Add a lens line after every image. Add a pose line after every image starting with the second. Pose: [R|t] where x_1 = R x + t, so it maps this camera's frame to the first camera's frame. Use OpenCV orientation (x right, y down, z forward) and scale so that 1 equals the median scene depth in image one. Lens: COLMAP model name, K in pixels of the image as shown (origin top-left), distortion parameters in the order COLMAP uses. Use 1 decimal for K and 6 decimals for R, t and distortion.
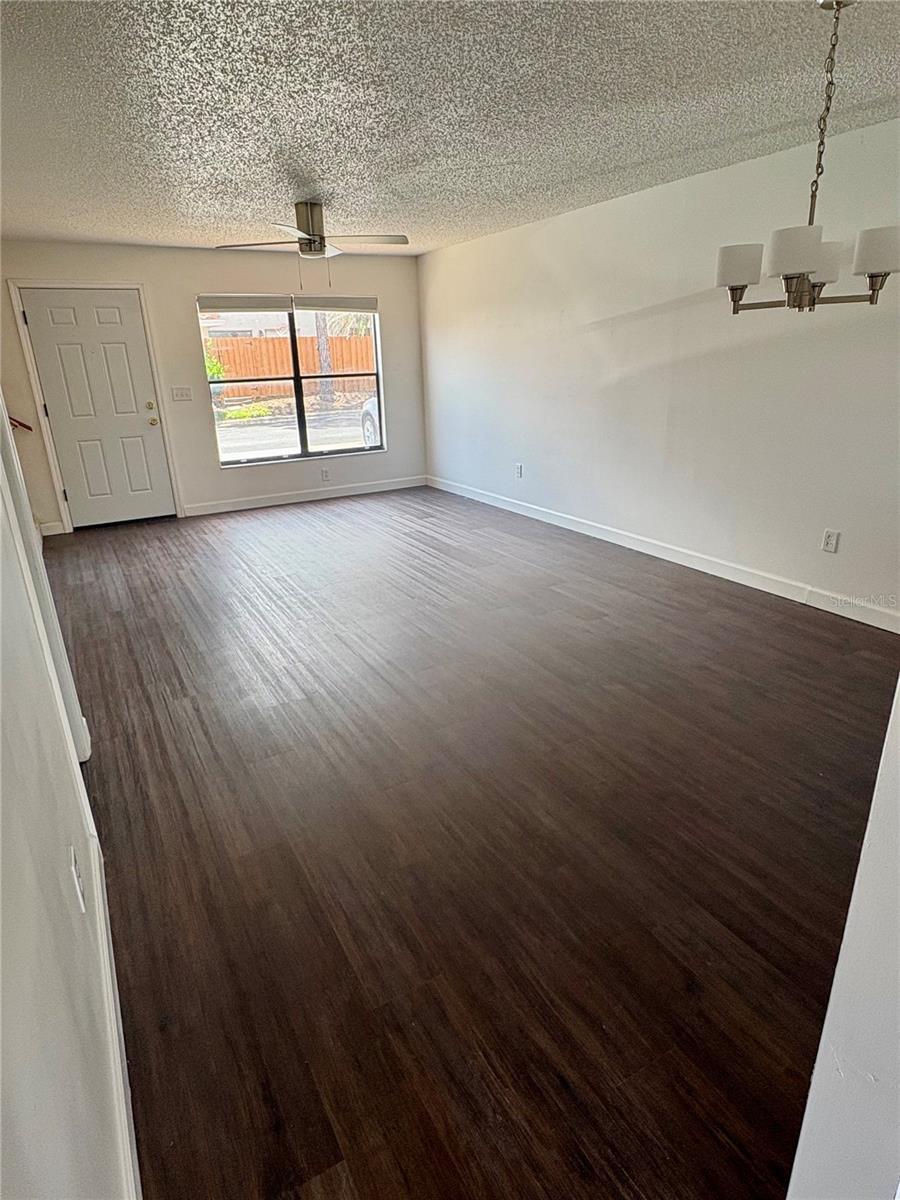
lens RADIAL K [[695.1, 0, 454.4], [0, 695.1, 601.2], [0, 0, 1]] dist [0.001952, 0.000188]
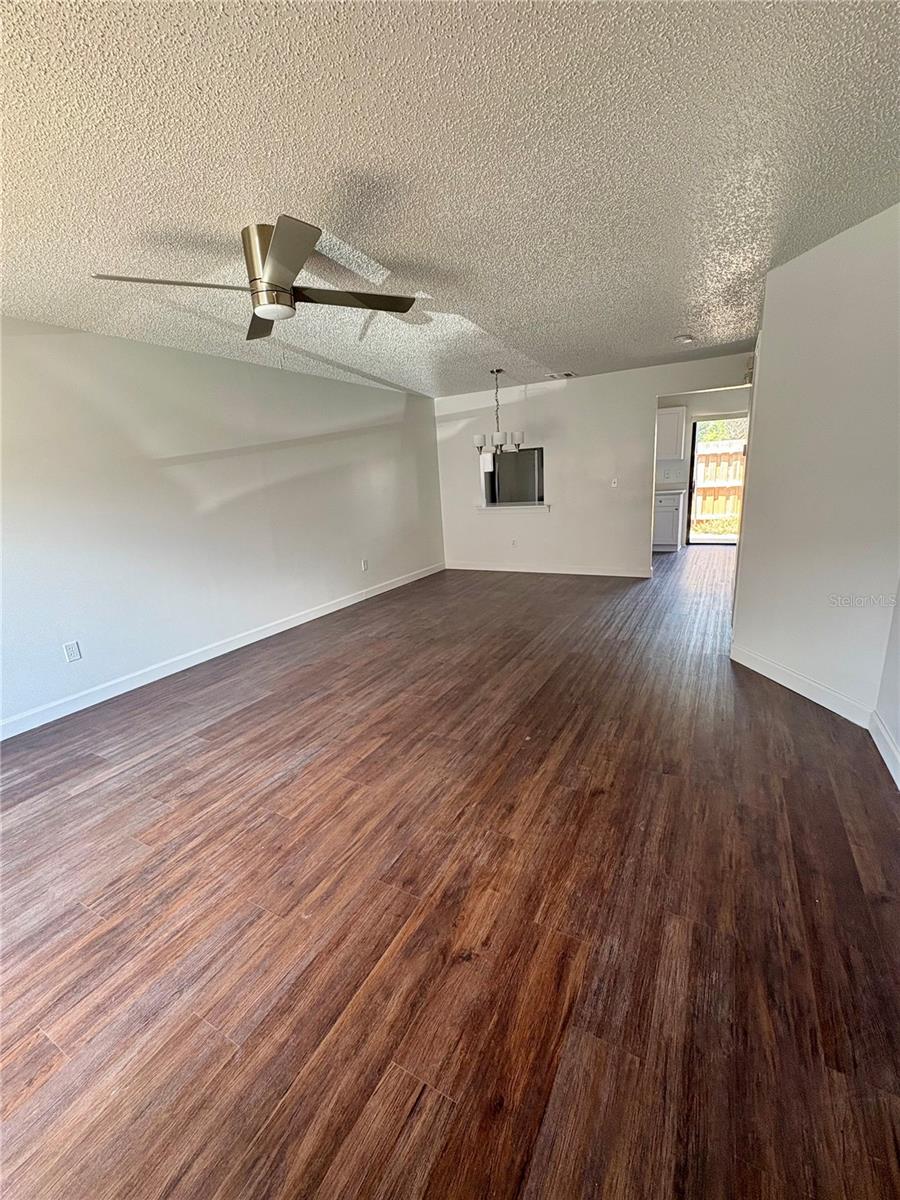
lens RADIAL K [[483.3, 0, 451.9], [0, 483.3, 598.2], [0, 0, 1]] dist [0.000918, -0.000222]
pose [[-0.514752, -0.151276, 0.843887, -0.509715], [0.363385, 0.853023, 0.374571, -0.274332], [-0.776519, 0.499467, -0.384124, 0.849579]]
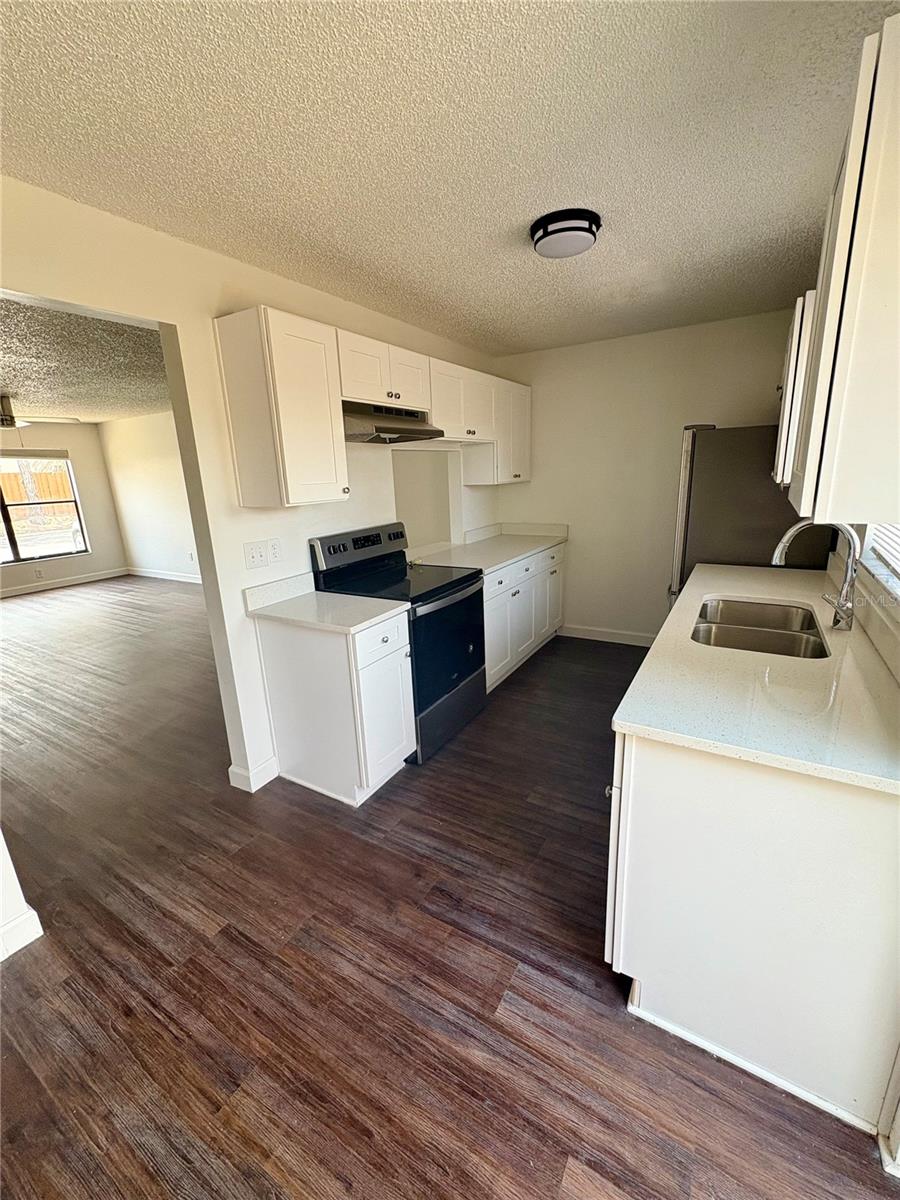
lens RADIAL K [[483.3, 0, 444.0], [0, 483.3, 599.3], [0, 0, 1]] dist [0.000918, -0.000222]
pose [[0.868168, -0.131530, 0.478524, 0.054868], [0.180081, 0.982011, -0.056794, 0.080294], [-0.462445, 0.135480, 0.876236, -0.239881]]
